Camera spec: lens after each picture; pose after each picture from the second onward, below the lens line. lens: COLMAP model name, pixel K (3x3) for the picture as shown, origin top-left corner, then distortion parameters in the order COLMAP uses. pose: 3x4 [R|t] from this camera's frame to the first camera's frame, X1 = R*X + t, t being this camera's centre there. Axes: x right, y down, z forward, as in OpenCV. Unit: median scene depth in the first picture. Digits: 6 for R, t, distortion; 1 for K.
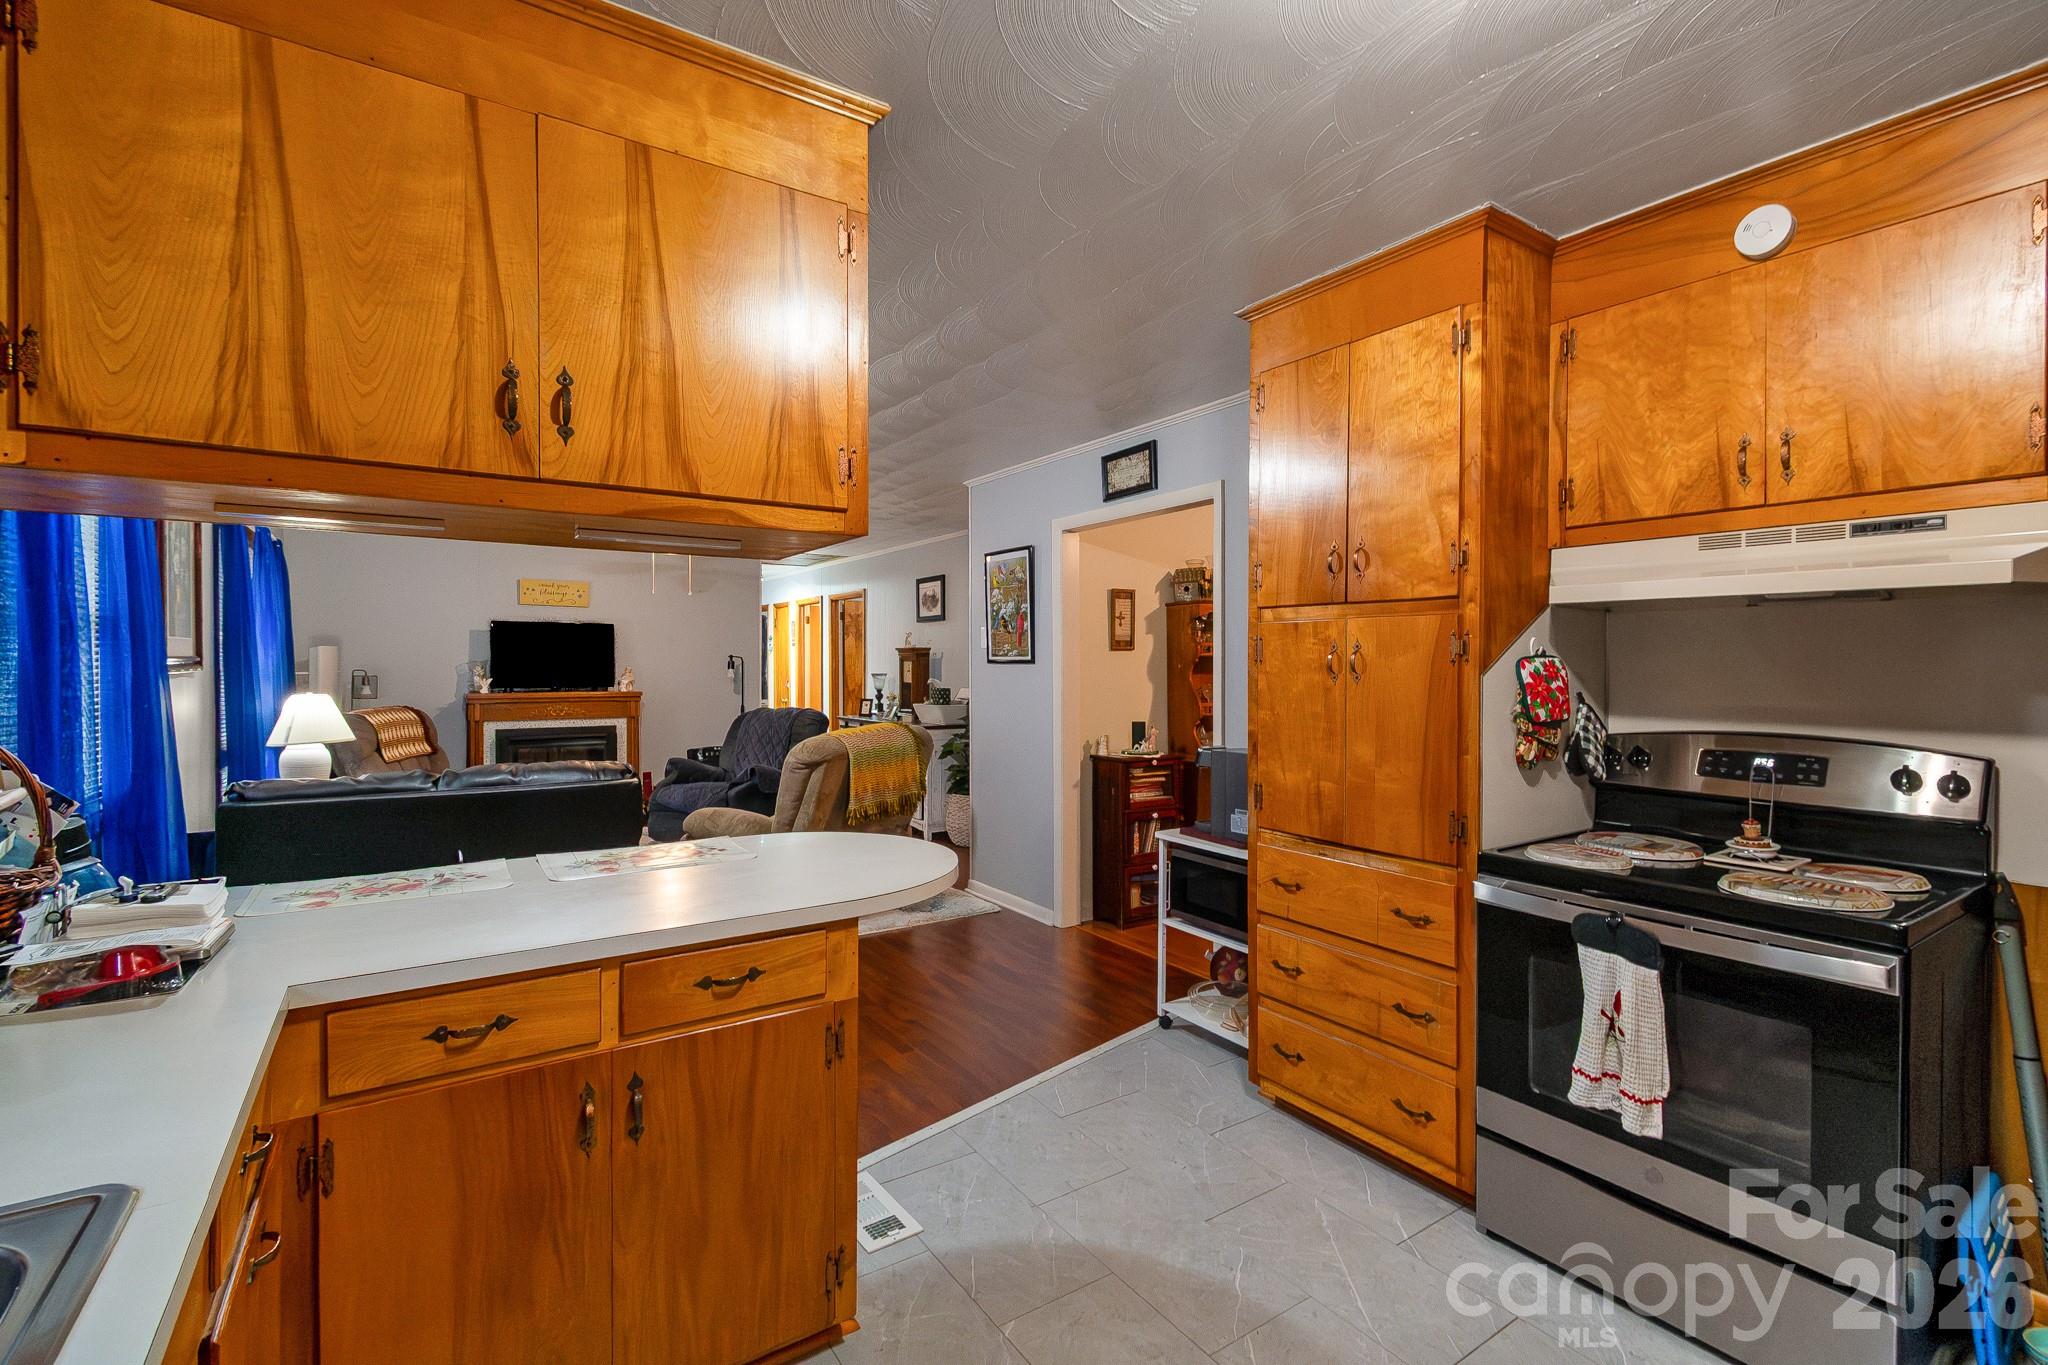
lens RADIAL K [[934.5, 0, 1025.4], [0, 934.5, 681.1], [0, 0, 1]] dist [-0.001394, 0.000033]
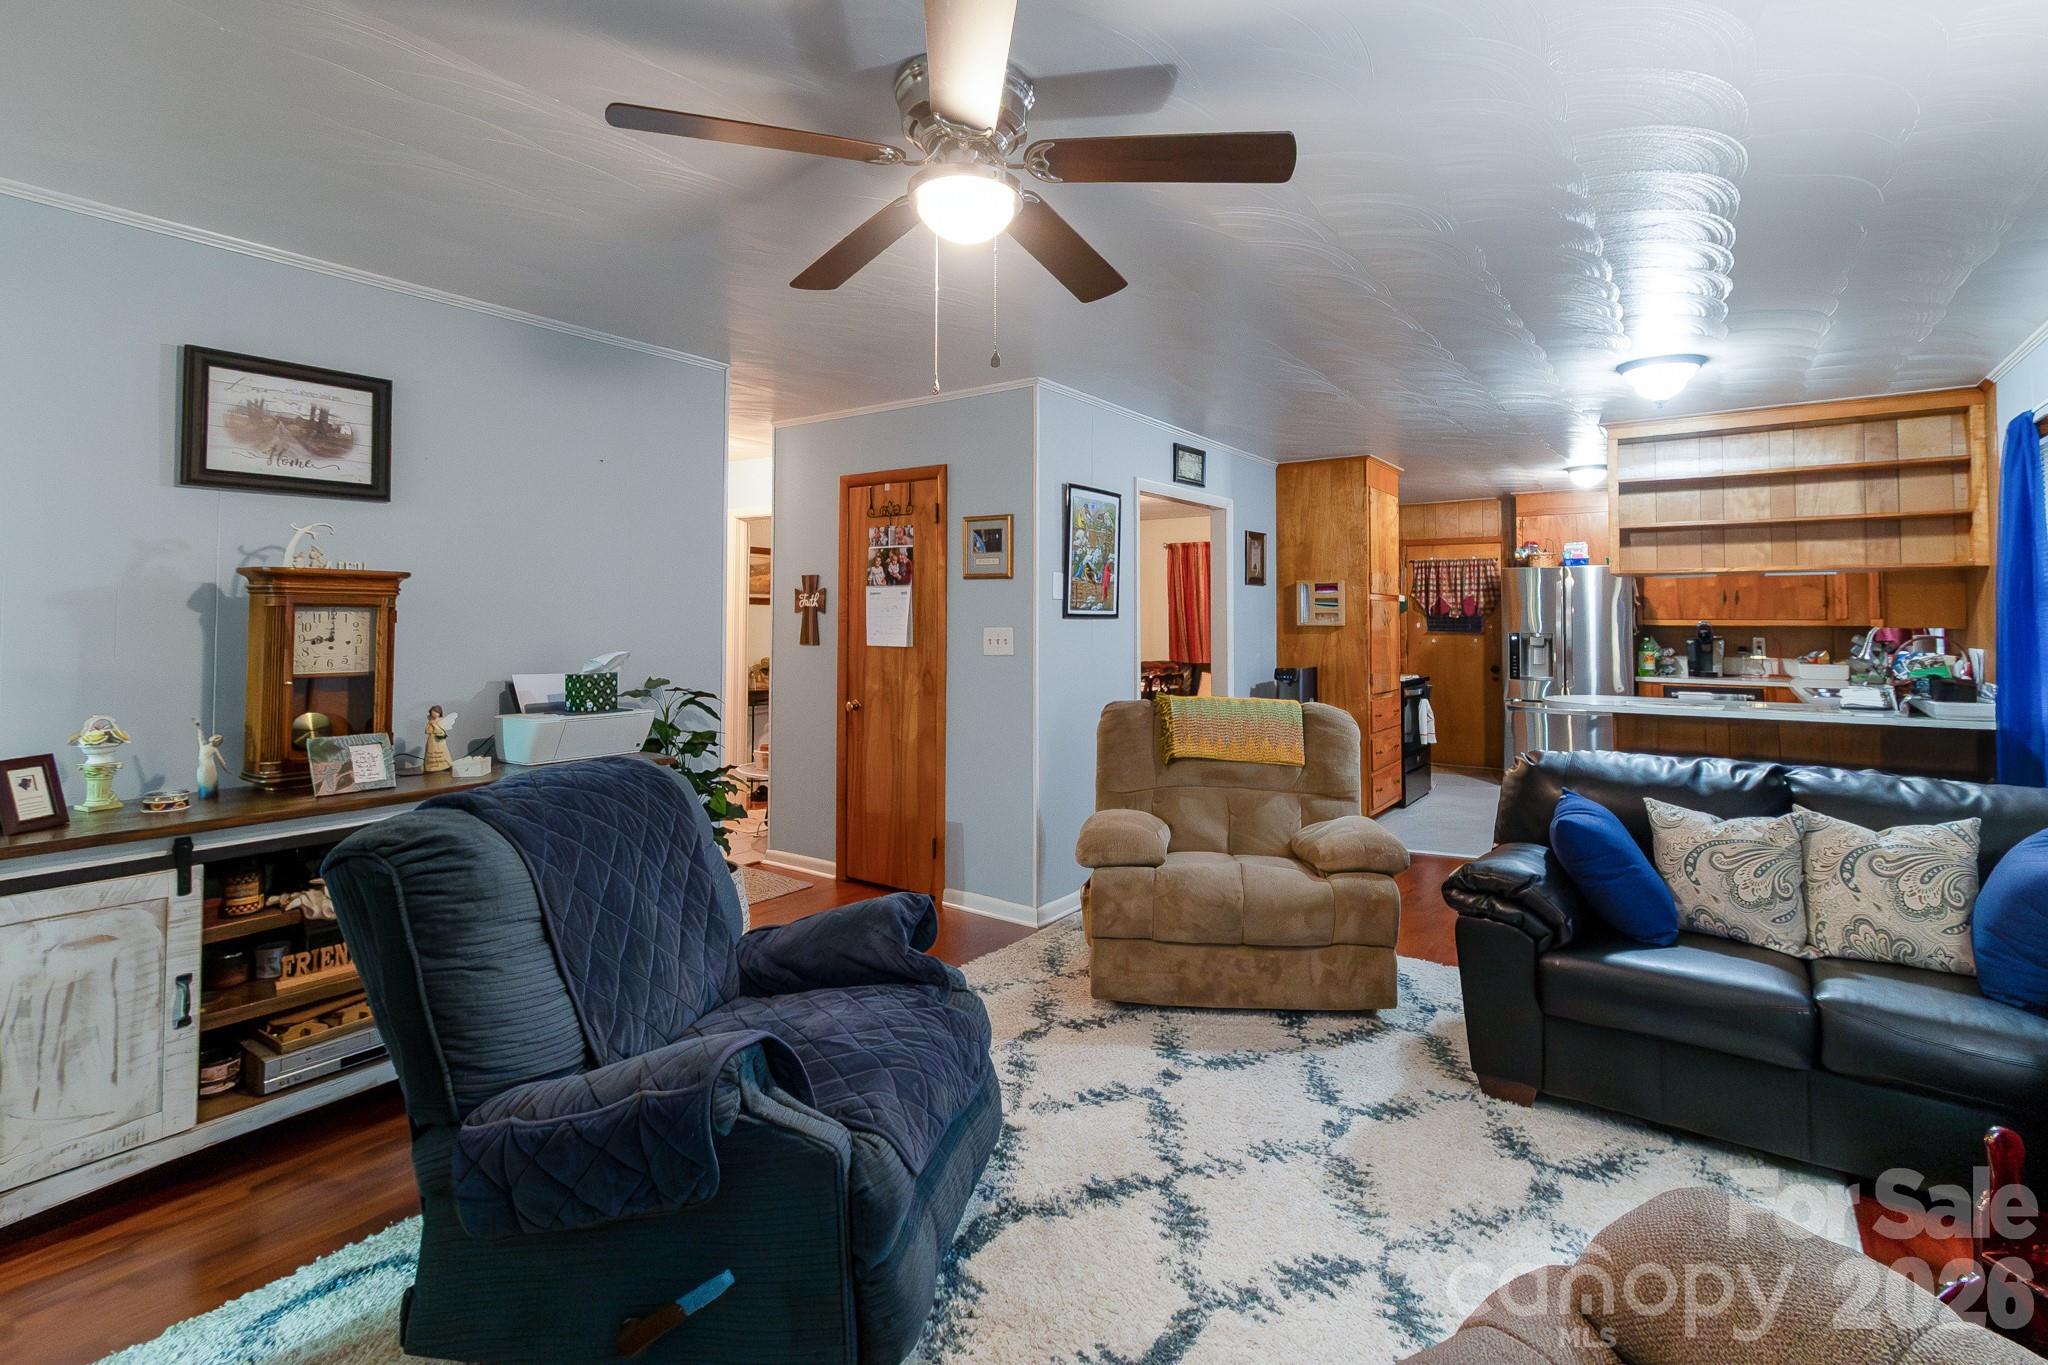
lens RADIAL K [[934.5, 0, 1042.2], [0, 934.5, 592.7], [0, 0, 1]] dist [-0.001394, 0.000033]
pose [[-0.340419, 0.021176, 0.940036, -0.826927], [0.008994, 0.999774, -0.019265, -0.025874], [-0.940231, 0.001897, -0.340532, 1.337719]]
